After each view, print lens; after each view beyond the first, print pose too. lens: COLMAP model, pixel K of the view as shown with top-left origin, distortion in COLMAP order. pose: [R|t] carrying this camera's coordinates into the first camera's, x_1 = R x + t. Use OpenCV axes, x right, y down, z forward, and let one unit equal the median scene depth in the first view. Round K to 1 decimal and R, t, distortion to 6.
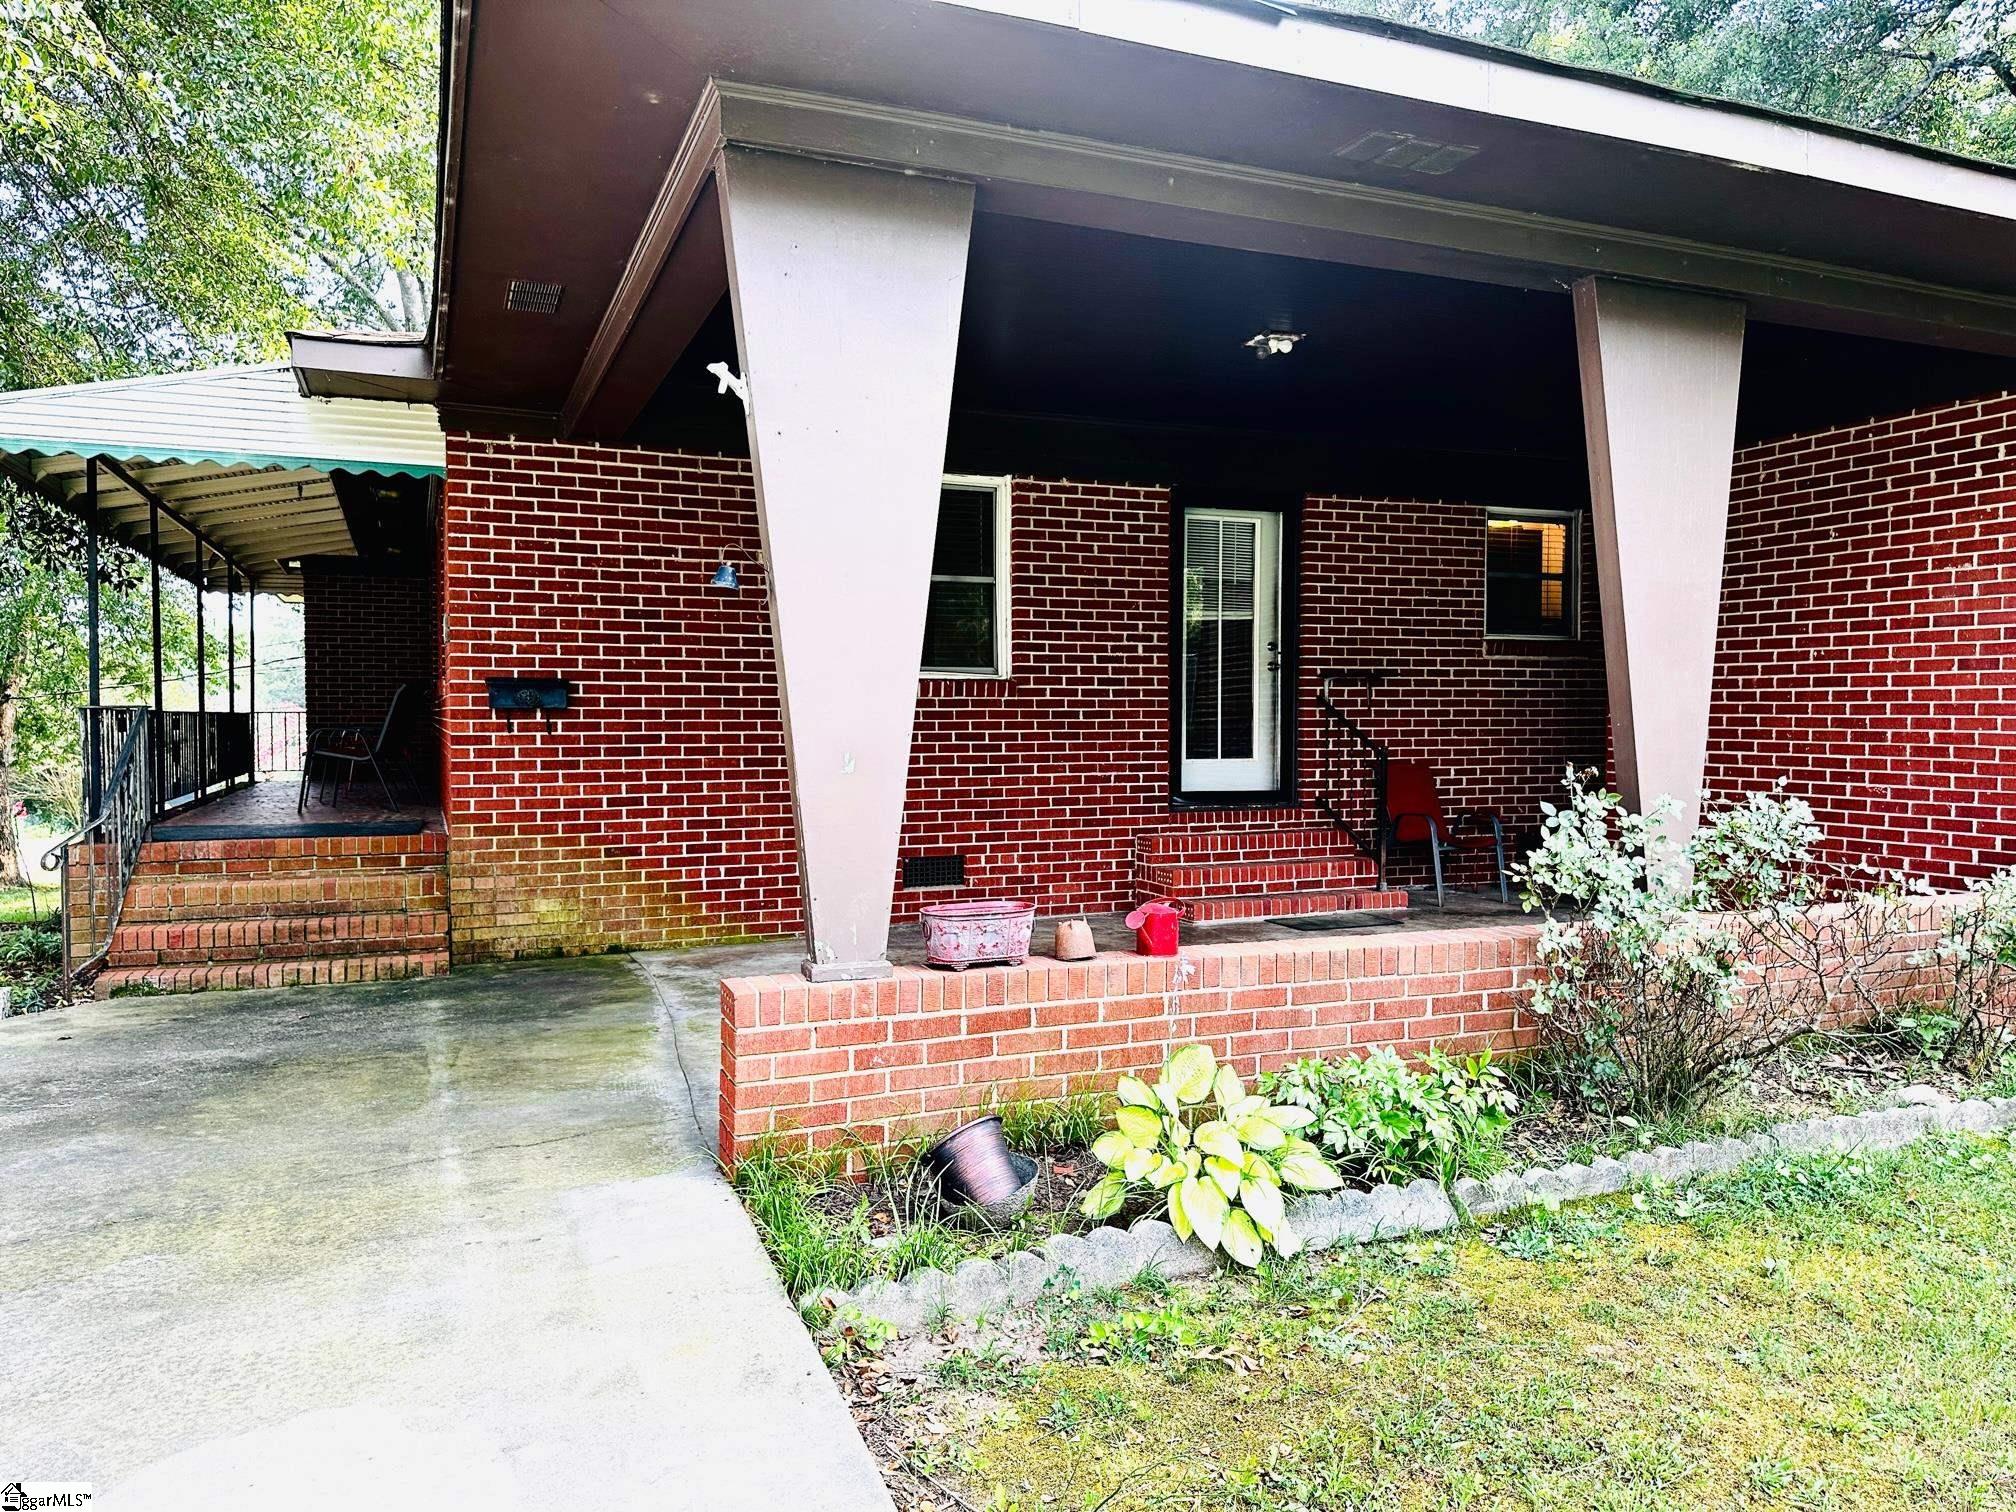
lens RADIAL K [[1395.8, 0, 1008.0], [0, 1395.8, 756.0], [0, 0, 1]] dist [0.120824, -0.174075]
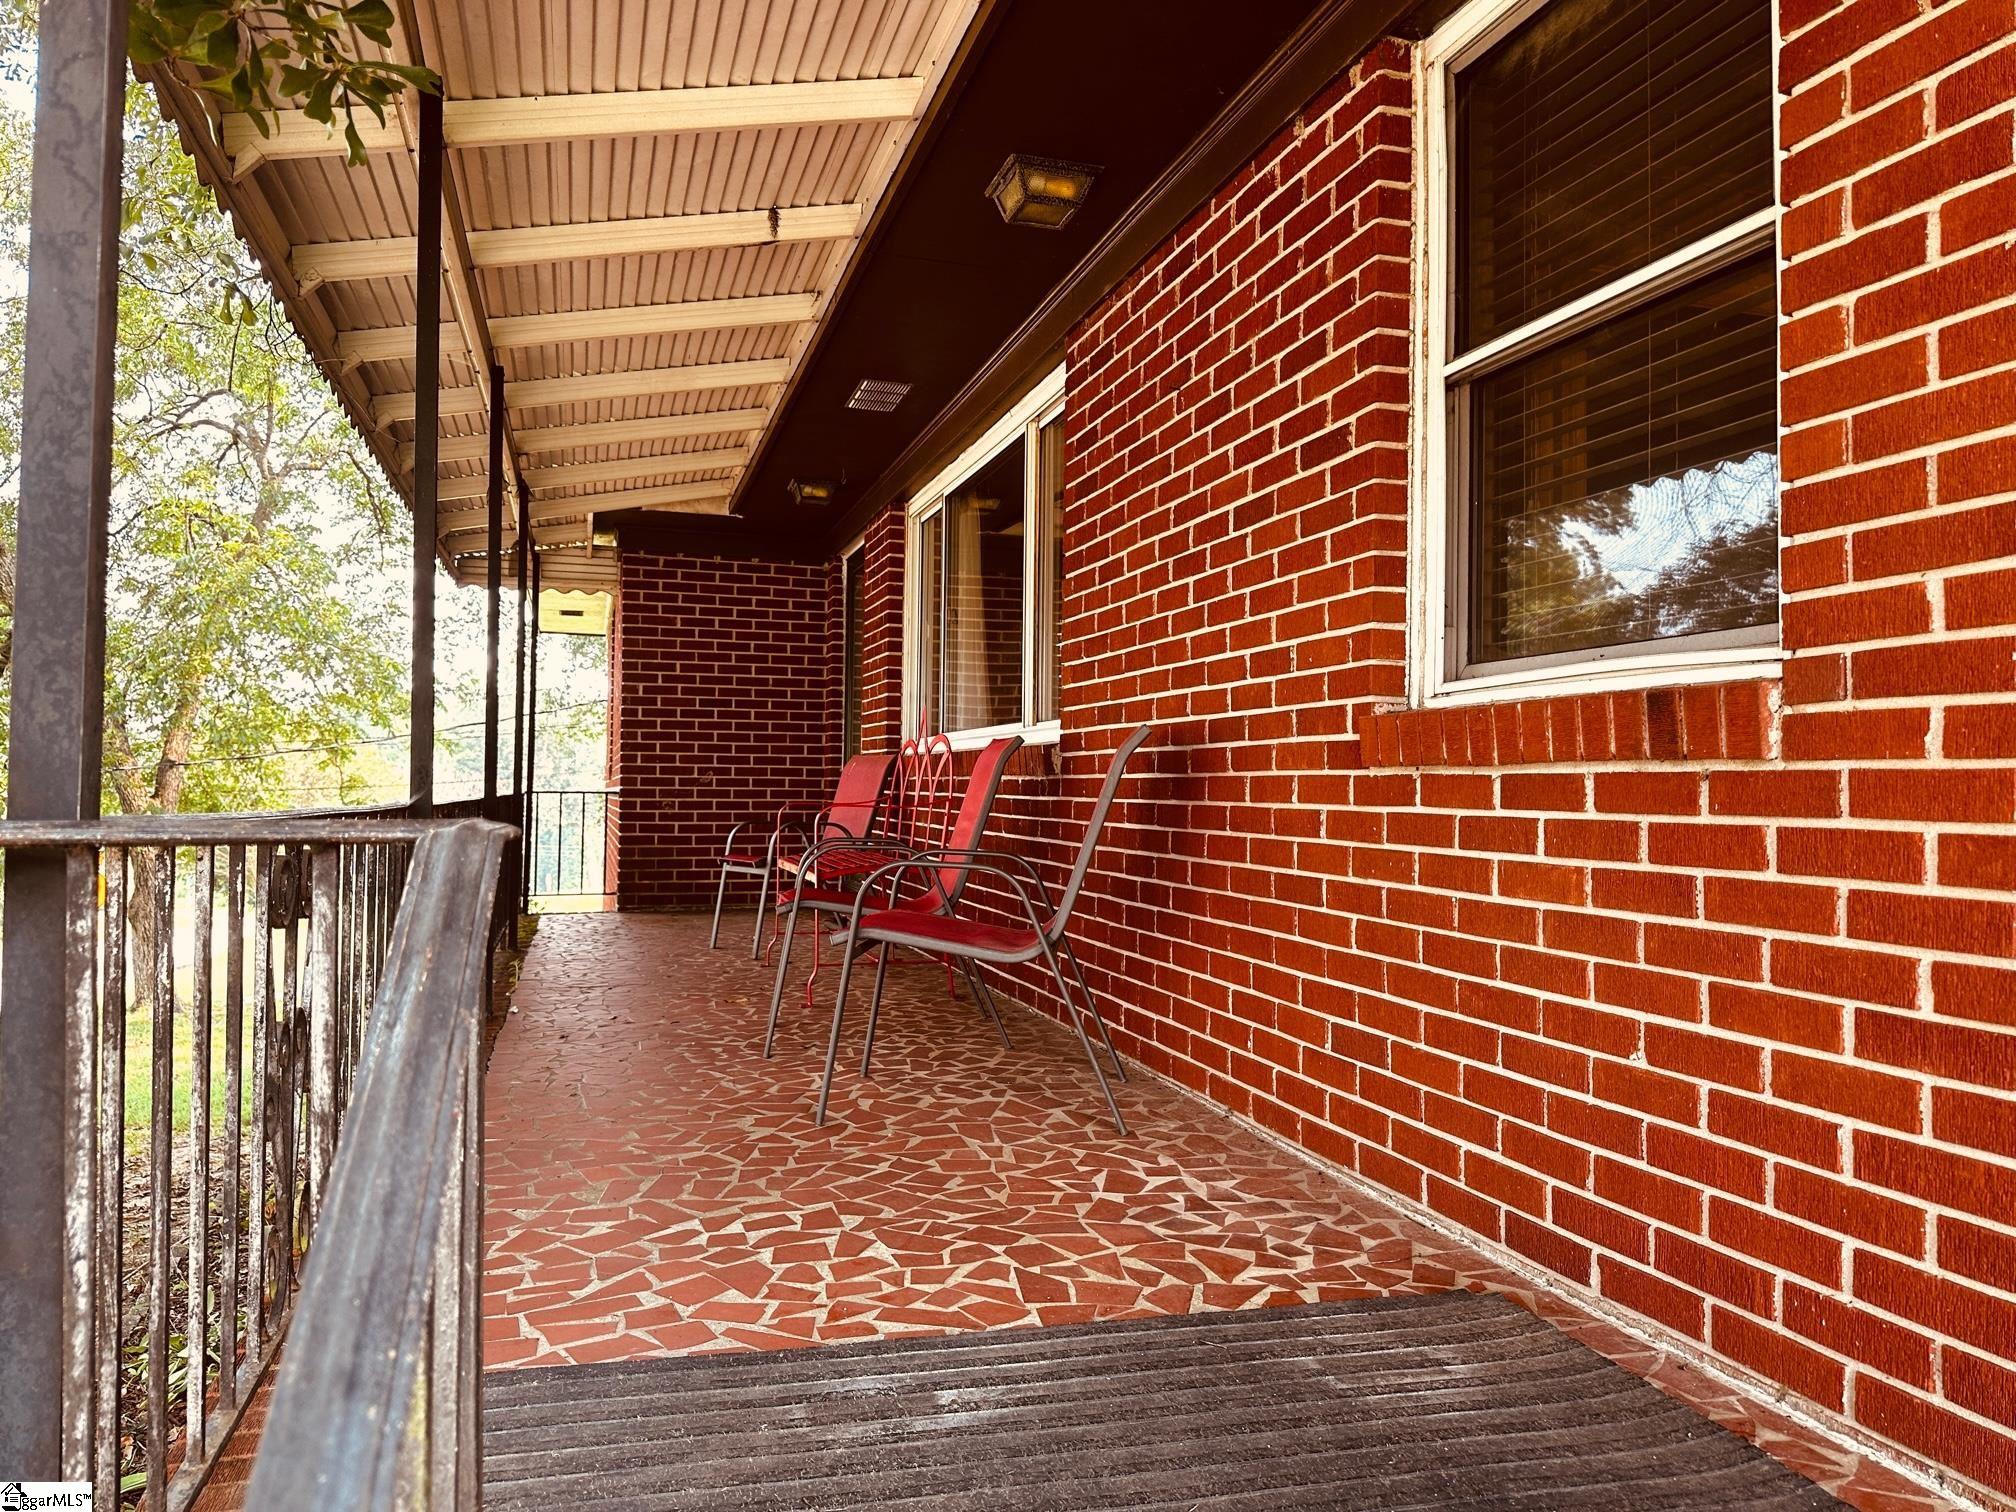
lens RADIAL K [[1395.8, 0, 1008.0], [0, 1395.8, 756.0], [0, 0, 1]] dist [0.120824, -0.174075]
pose [[0.994812, 0.006213, -0.101536, -0.559128], [-0.011744, 0.998474, -0.053970, -0.034581], [0.101045, 0.054882, 0.993367, 0.901851]]
